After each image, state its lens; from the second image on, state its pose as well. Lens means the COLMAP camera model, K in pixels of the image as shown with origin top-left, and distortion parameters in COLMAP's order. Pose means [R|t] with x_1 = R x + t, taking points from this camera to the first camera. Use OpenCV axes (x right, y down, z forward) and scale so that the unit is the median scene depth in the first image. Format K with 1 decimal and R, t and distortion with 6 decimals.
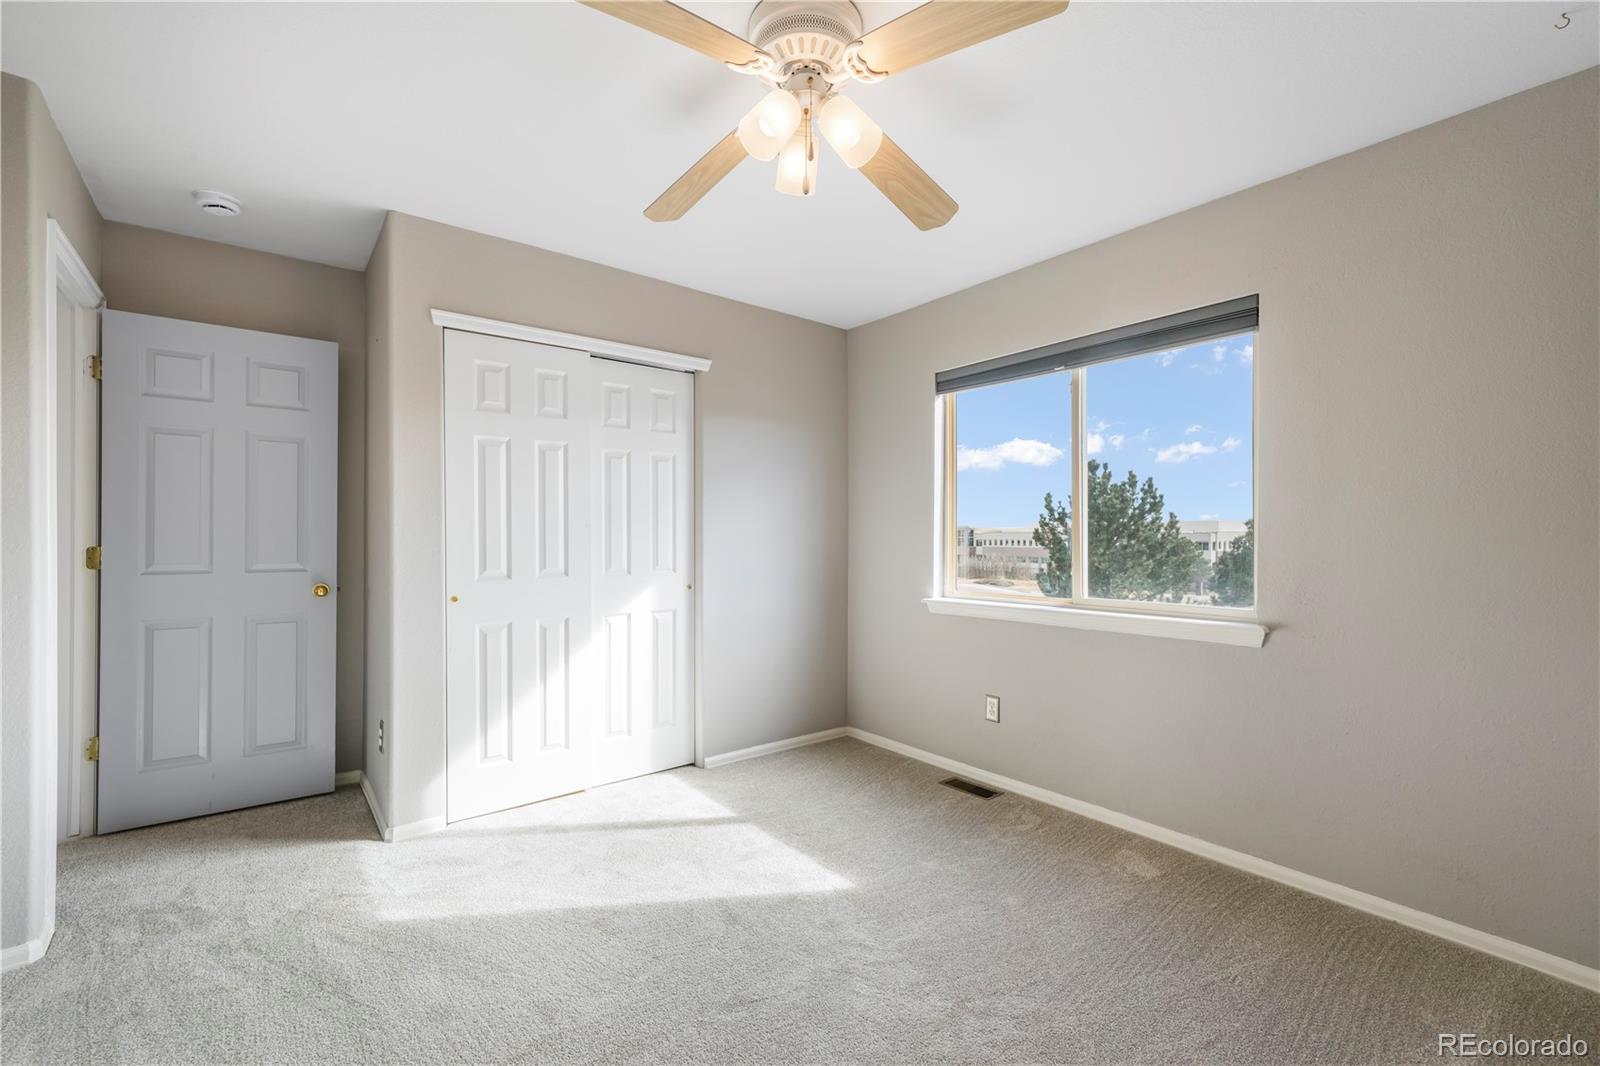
lens RADIAL K [[689.1, 0, 793.7], [0, 689.1, 531.1], [0, 0, 1]] dist [-0.001170, 0.007130]
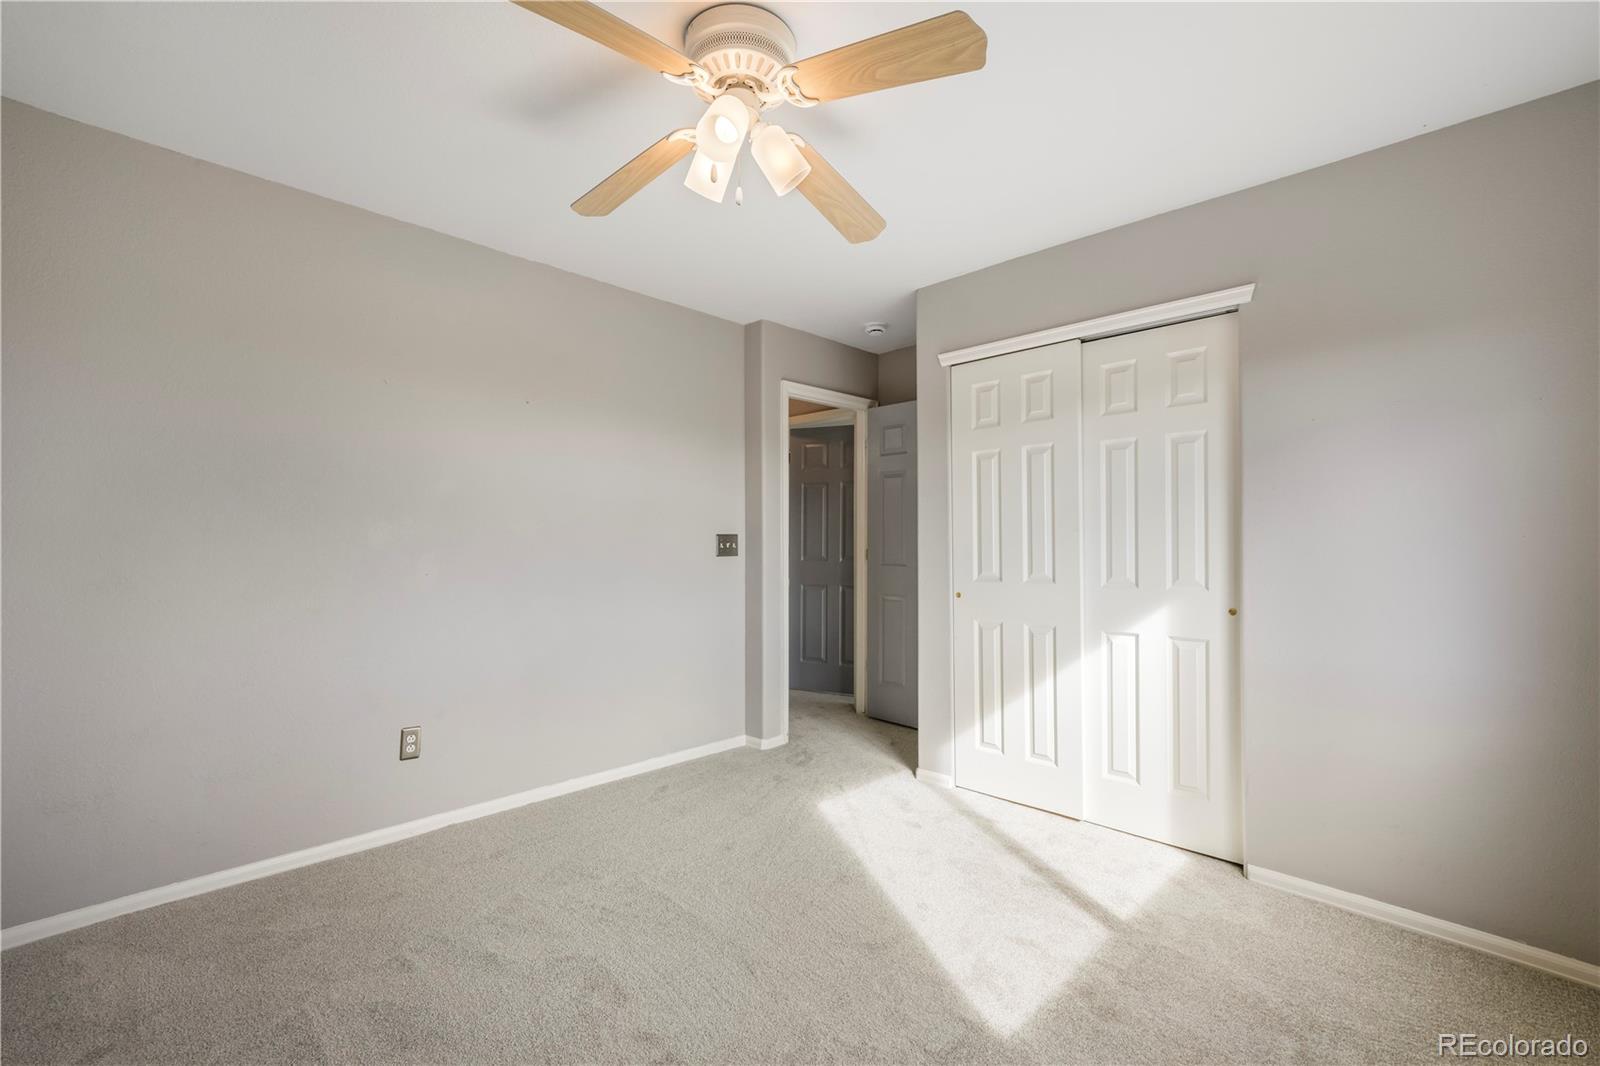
lens RADIAL K [[689.1, 0, 793.7], [0, 689.1, 531.1], [0, 0, 1]] dist [-0.001170, 0.007130]
pose [[0.114541, -0.018253, -0.993251, 0.612106], [0.003423, 0.999832, -0.017979, 0.010420], [0.993413, -0.001341, 0.114585, 0.566500]]
